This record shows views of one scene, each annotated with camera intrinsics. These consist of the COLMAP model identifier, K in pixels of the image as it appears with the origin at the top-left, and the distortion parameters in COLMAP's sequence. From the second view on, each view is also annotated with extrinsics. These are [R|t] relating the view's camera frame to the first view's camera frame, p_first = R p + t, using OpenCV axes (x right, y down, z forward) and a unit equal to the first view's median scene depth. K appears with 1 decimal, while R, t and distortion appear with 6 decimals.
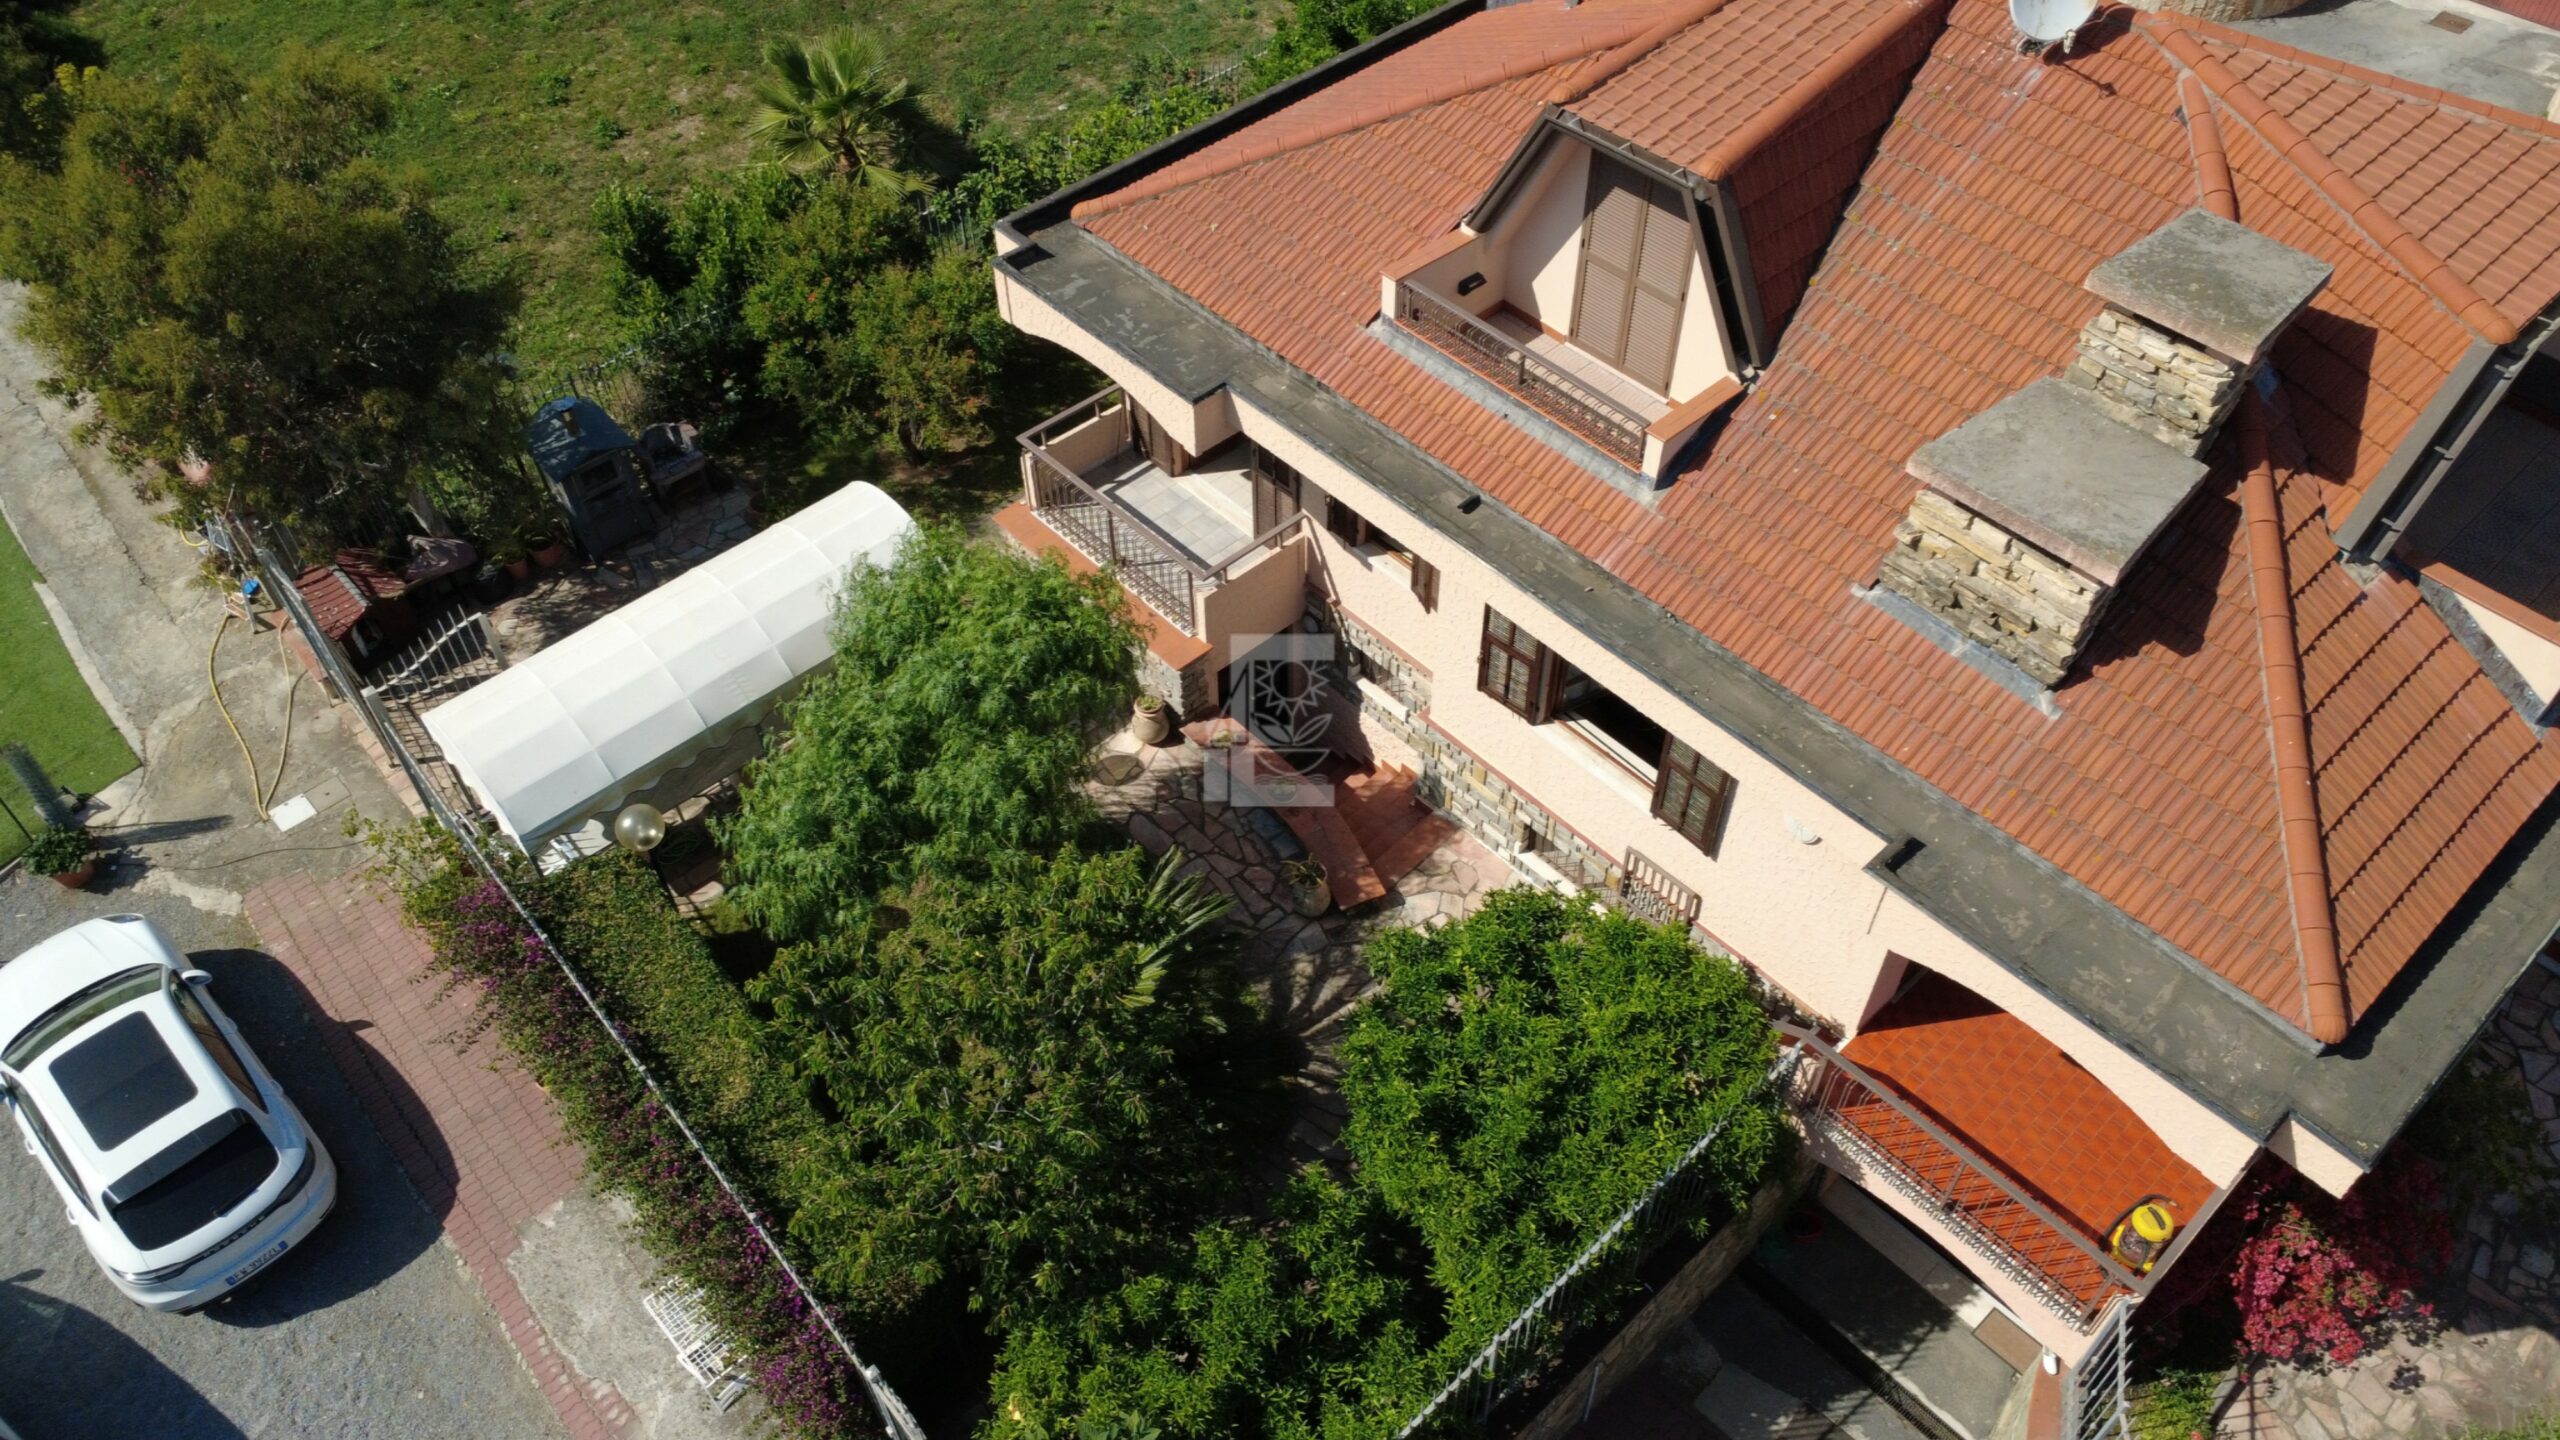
lens RADIAL K [[1874.9, 0, 1281.6], [0, 1874.9, 721.4], [0, 0, 1]] dist [-0.003916, 0.005247]
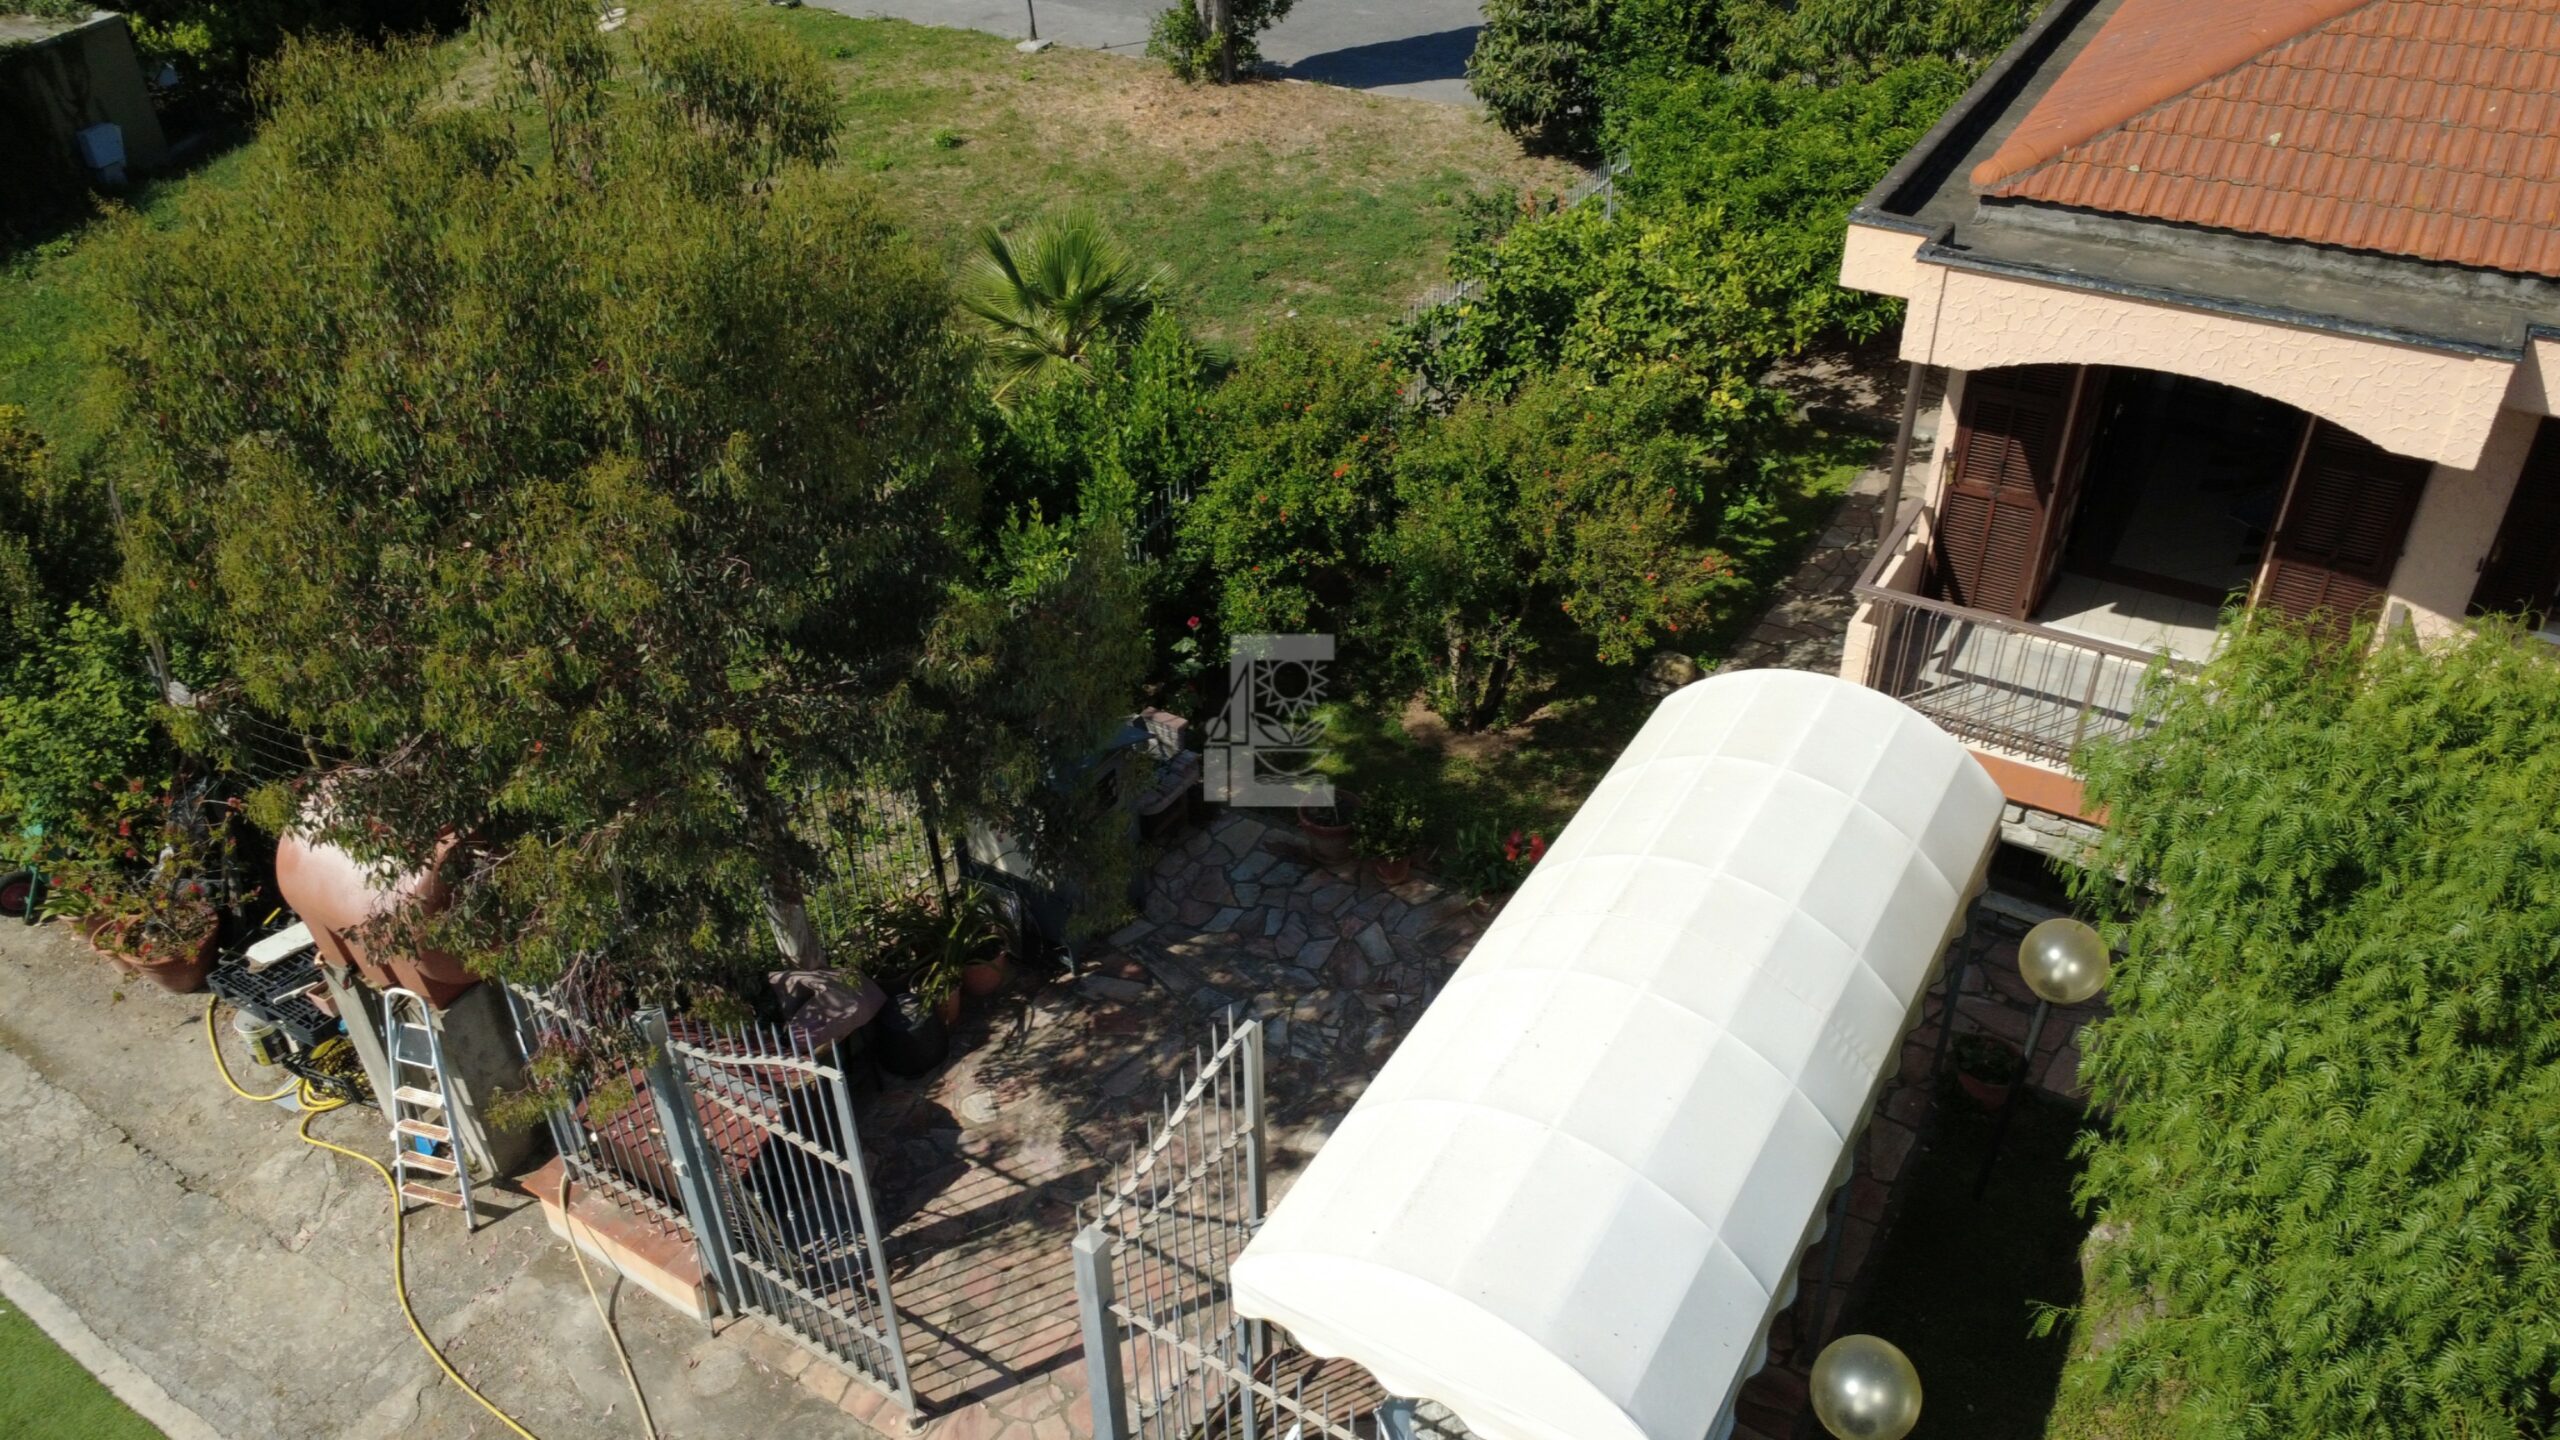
lens RADIAL K [[1874.9, 0, 1276.2], [0, 1874.9, 720.3], [0, 0, 1]] dist [-0.003916, 0.005247]
pose [[0.958013, -0.170197, 0.230746, -0.579965], [0.219813, 0.952689, -0.209919, -0.033128], [-0.184102, 0.251826, 0.950100, 0.598766]]
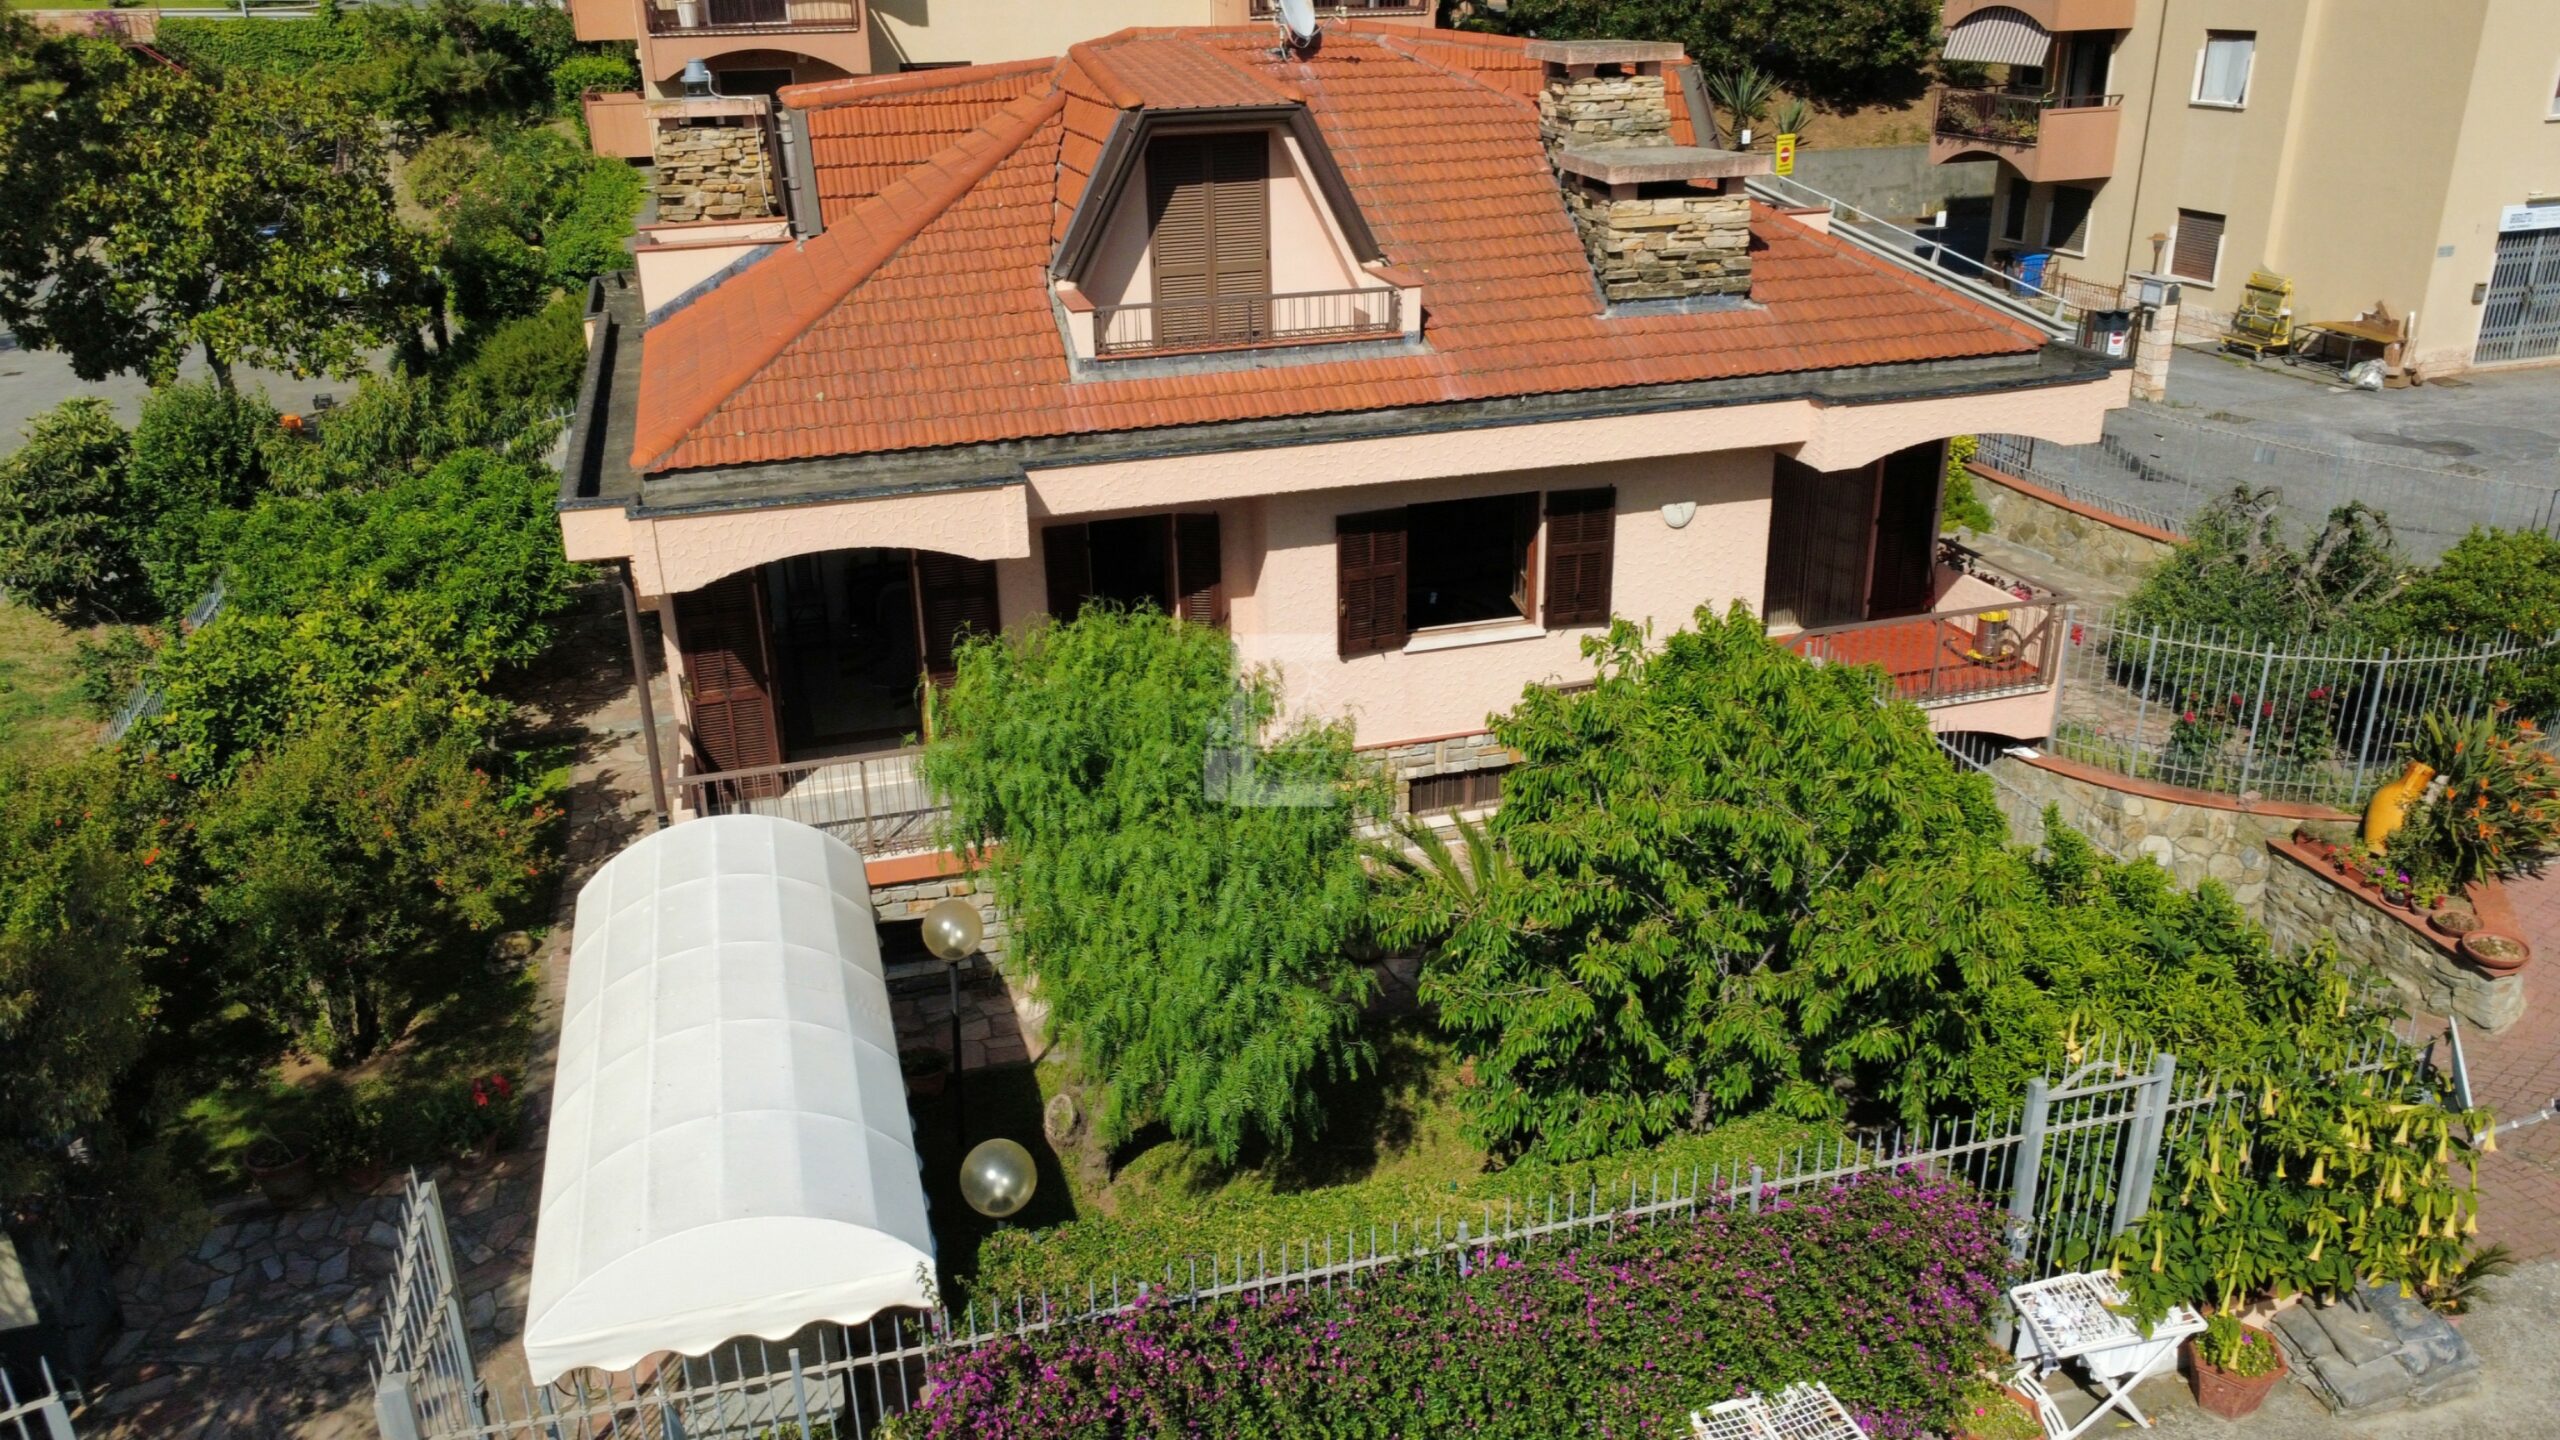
lens RADIAL K [[1874.9, 0, 1286.6], [0, 1874.9, 718.4], [0, 0, 1]] dist [-0.003916, 0.005247]
pose [[0.434712, -0.340141, 0.833864, -0.810149], [0.678045, 0.732999, -0.054483, 0.045903], [-0.592690, 0.589082, 0.549274, 0.539540]]
